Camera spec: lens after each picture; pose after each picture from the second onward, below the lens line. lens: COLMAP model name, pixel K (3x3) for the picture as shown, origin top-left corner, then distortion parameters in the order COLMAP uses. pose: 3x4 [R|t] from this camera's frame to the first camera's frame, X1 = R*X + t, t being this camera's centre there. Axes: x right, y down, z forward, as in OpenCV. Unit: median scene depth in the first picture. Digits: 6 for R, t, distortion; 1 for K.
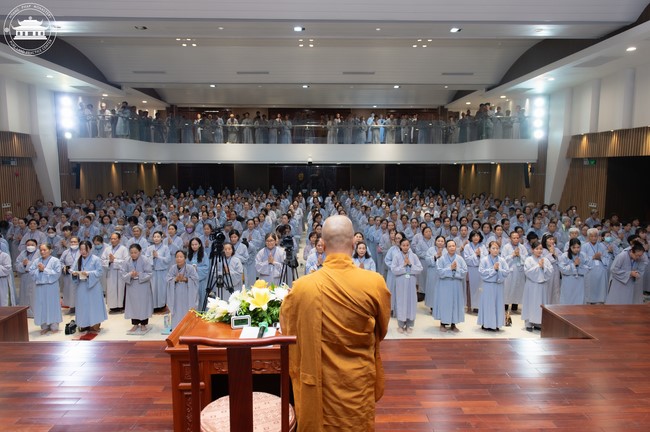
lens RADIAL K [[436.9, 0, 336.7], [0, 436.9, 215.3], [0, 0, 1]] dist [0.003752, -0.003180]
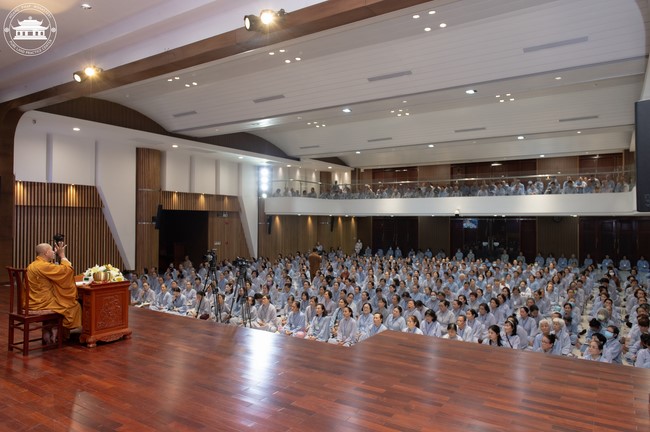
lens RADIAL K [[436.9, 0, 336.7], [0, 436.9, 215.3], [0, 0, 1]] dist [0.003752, -0.003180]
pose [[0.830611, -0.002114, -0.556850, 0.356200], [-0.065447, 0.992692, -0.101390, 0.006339], [0.552994, 0.120659, 0.824402, -0.021804]]
